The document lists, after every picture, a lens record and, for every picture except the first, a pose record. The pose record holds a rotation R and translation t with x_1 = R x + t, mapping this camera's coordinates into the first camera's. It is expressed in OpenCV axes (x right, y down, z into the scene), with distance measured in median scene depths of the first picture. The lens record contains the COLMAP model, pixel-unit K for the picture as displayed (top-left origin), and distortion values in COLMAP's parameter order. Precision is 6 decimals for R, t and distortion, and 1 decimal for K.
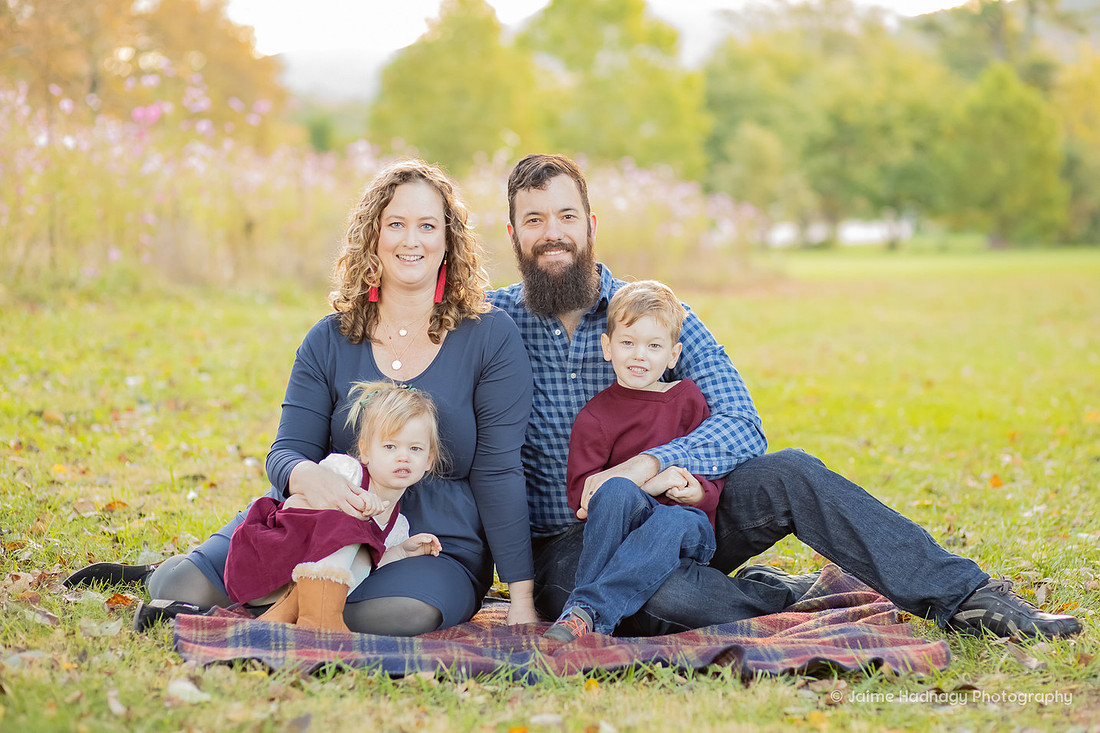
lens RADIAL K [[3053.6, 0, 557.3], [0, 3053.6, 358.7], [0, 0, 1]] dist [-0.124727, 0.000000]
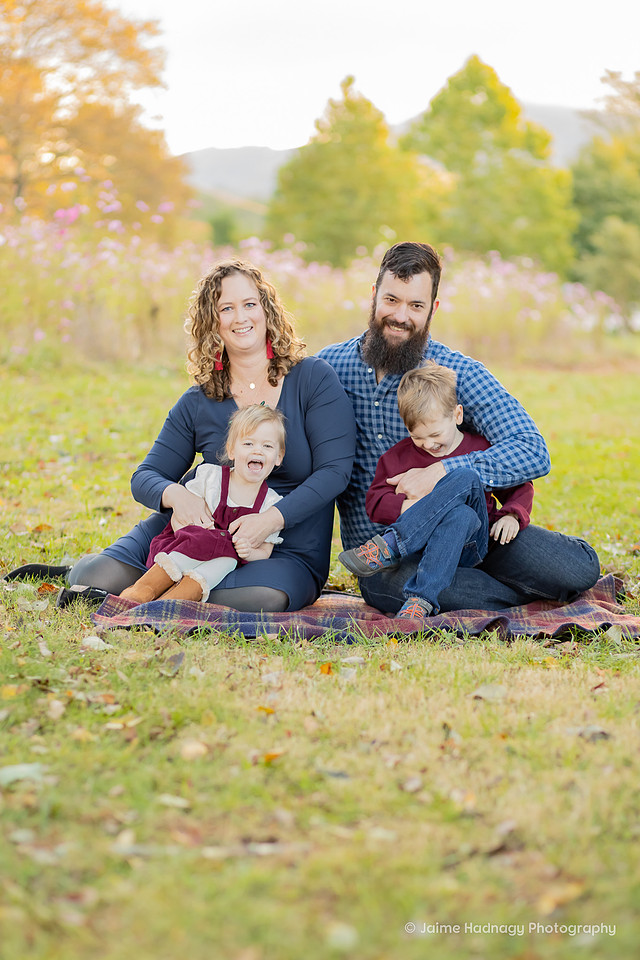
lens RADIAL K [[2818.2, 0, 319.3], [0, 2818.2, 485.0], [0, 0, 1]] dist [-0.123389, 0.000000]
pose [[0.999007, 0.000010, -0.044557, 0.010912], [0.000780, 0.999843, 0.017715, 0.004483], [0.044551, -0.017732, 0.998850, -0.080771]]
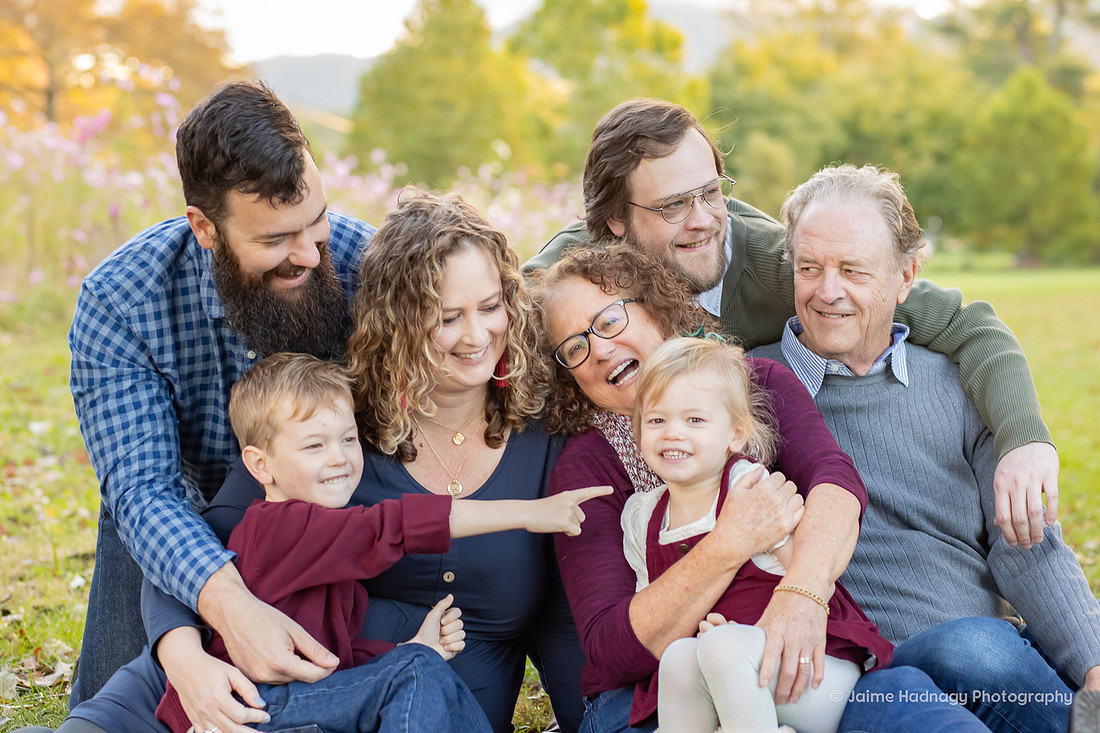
lens RADIAL K [[3229.2, 0, 558.3], [0, 3229.2, 368.2], [0, 0, 1]] dist [-0.123389, 0.000000]
pose [[0.999988, -0.004653, 0.001768, 0.000747], [0.004663, 0.999973, -0.005671, -0.002187], [-0.001742, 0.005679, 0.999982, 0.088390]]
